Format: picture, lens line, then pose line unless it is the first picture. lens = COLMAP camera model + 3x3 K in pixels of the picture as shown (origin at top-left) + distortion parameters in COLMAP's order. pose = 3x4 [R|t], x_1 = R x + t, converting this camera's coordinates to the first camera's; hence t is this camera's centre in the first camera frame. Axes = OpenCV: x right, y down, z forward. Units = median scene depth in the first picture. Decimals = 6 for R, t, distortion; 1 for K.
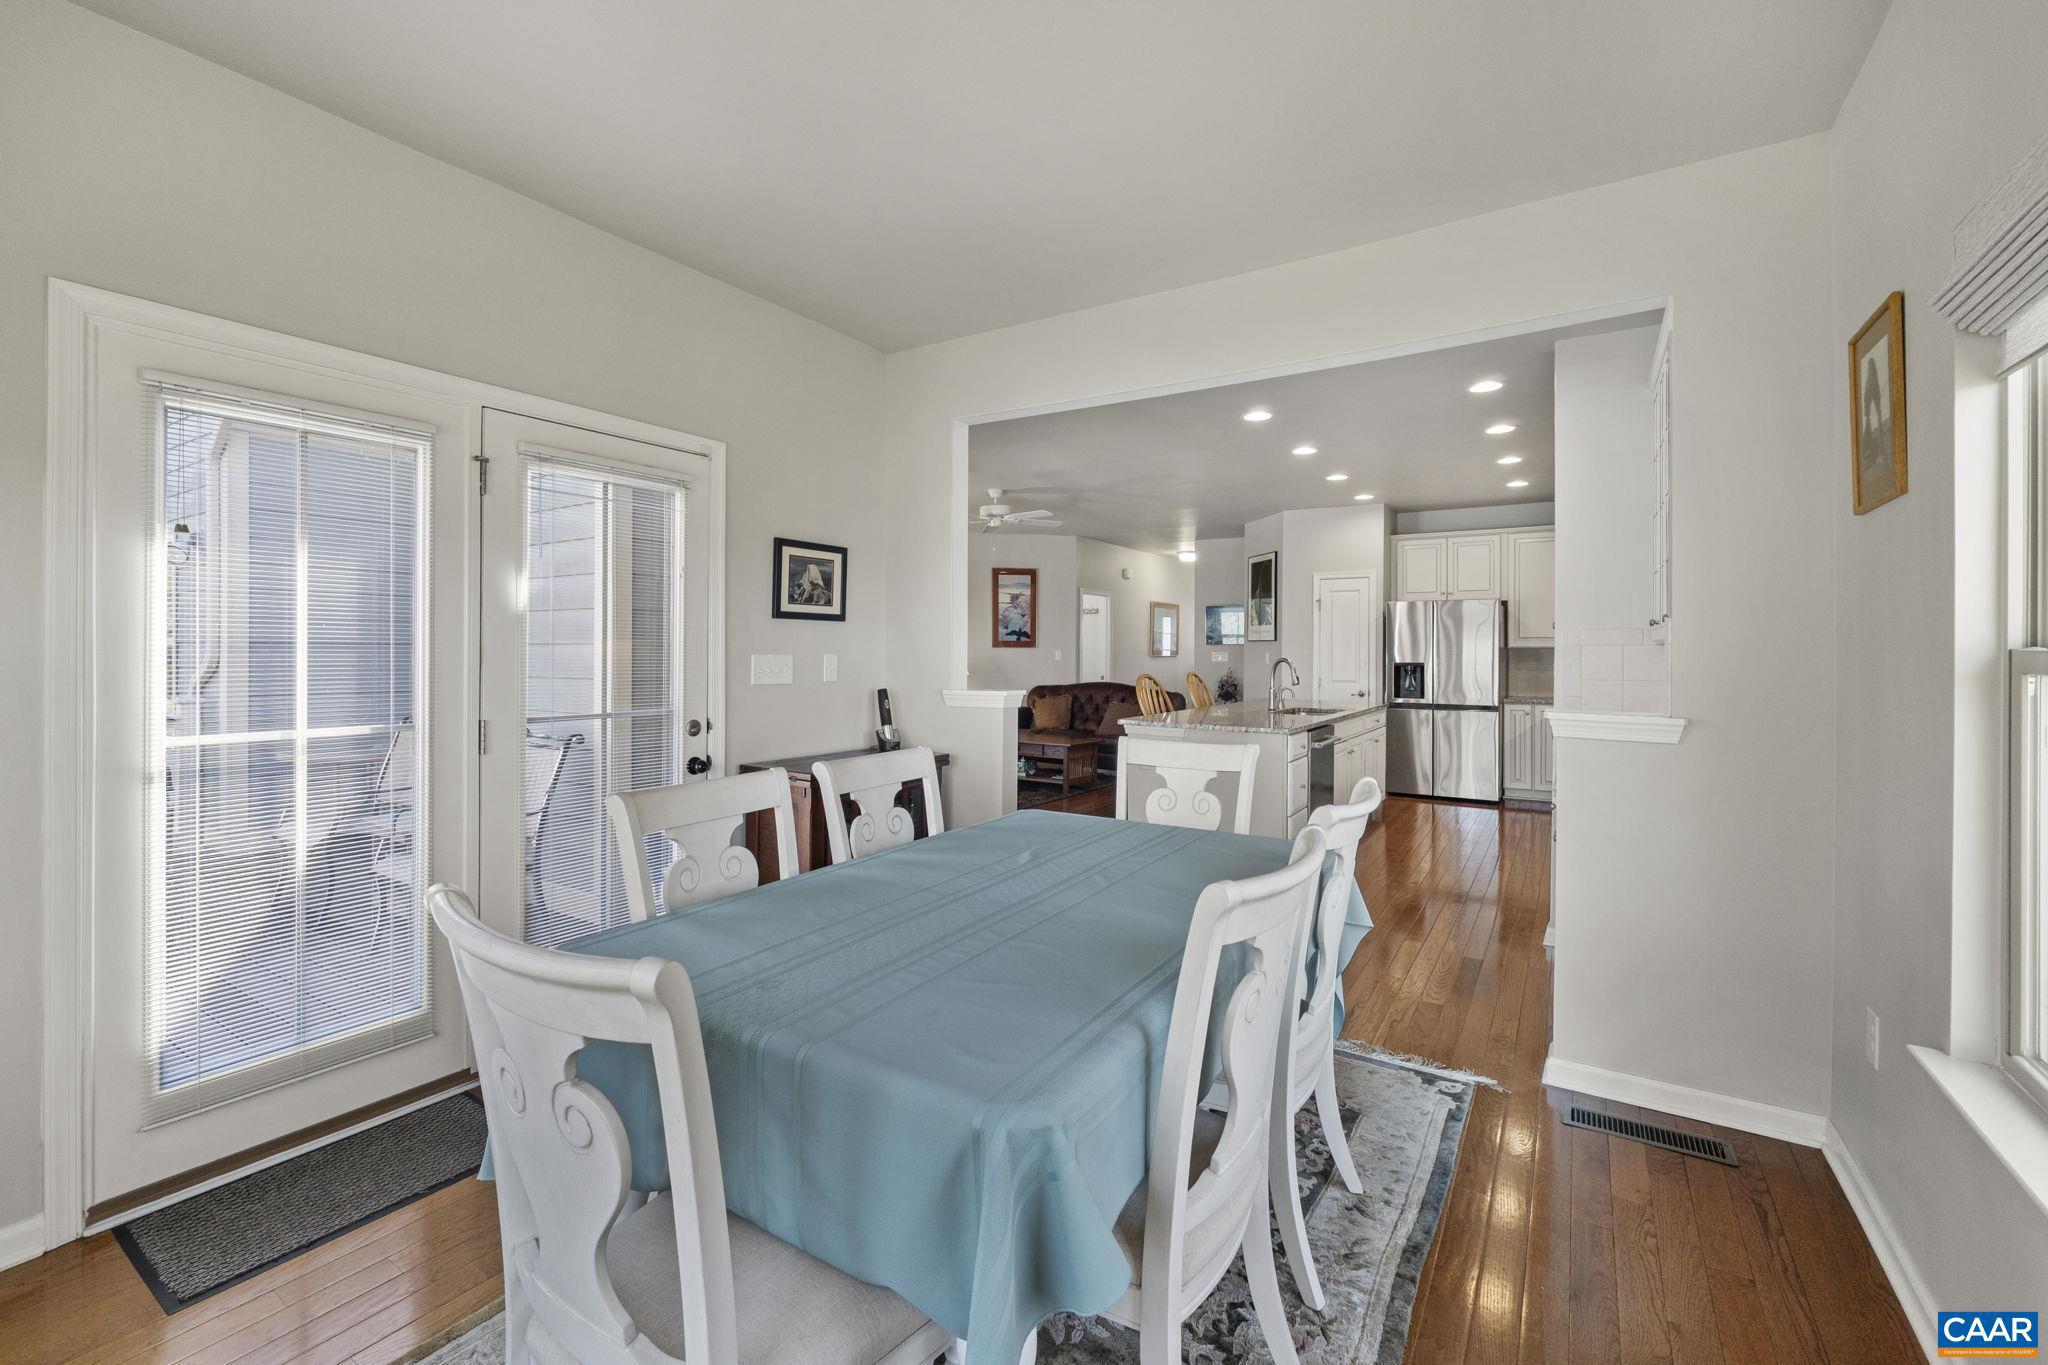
lens RADIAL K [[886.4, 0, 1009.1], [0, 886.4, 650.0], [0, 0, 1]] dist [-0.010741, 0.001088]
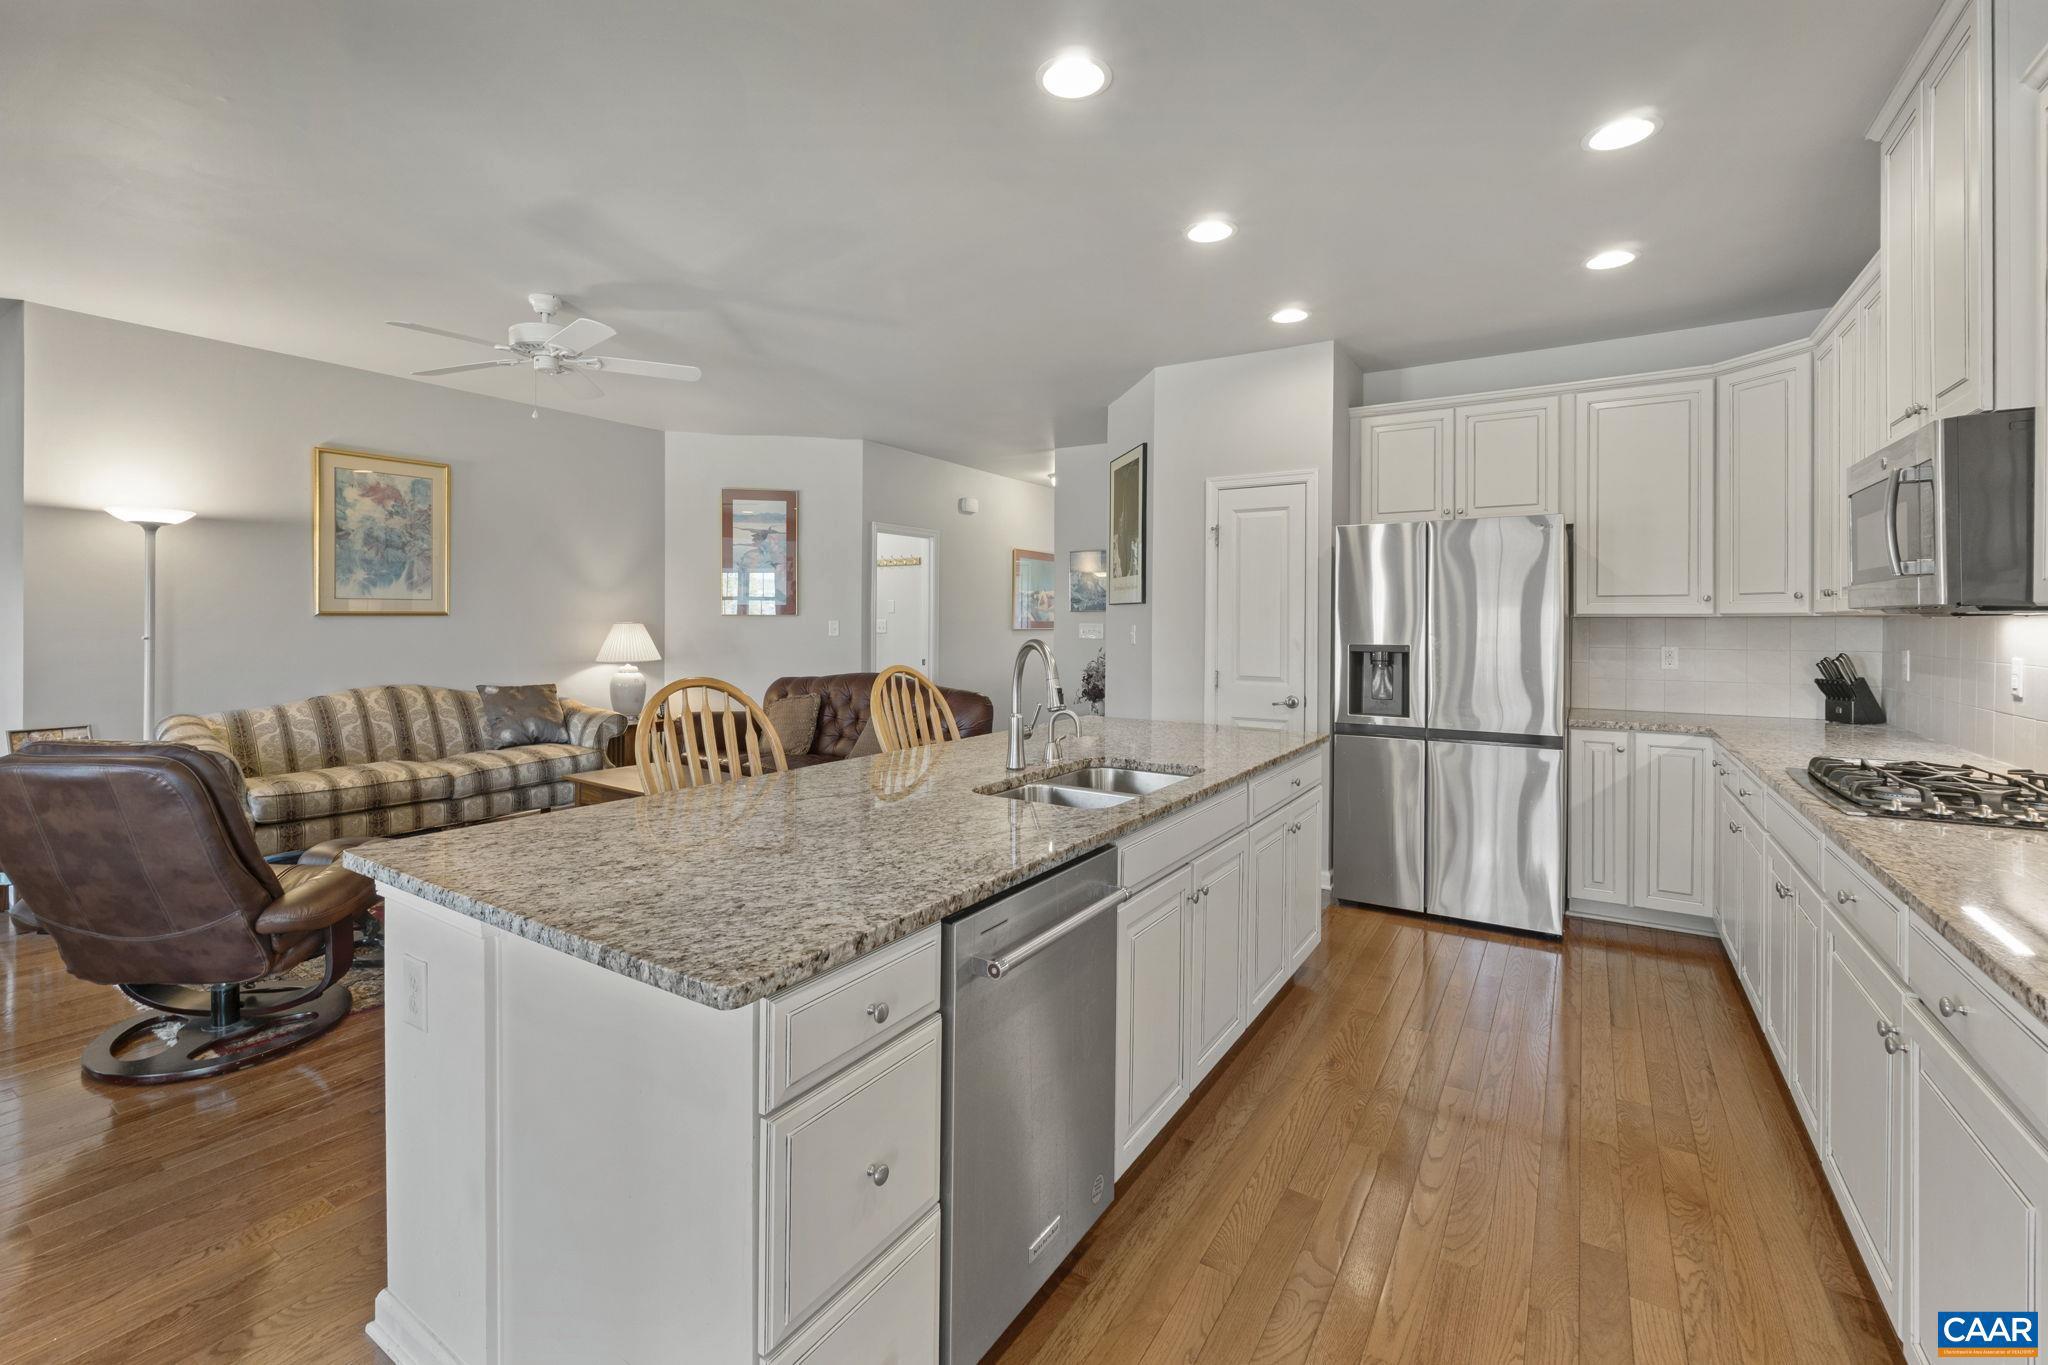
lens RADIAL K [[886.4, 0, 987.0], [0, 886.4, 621.0], [0, 0, 1]] dist [-0.010741, 0.001088]
pose [[0.999938, 0.002782, -0.010797, 0.221945], [-0.002778, 0.999996, 0.000436, 0.000873], [0.010798, -0.000406, 0.999942, 0.468610]]
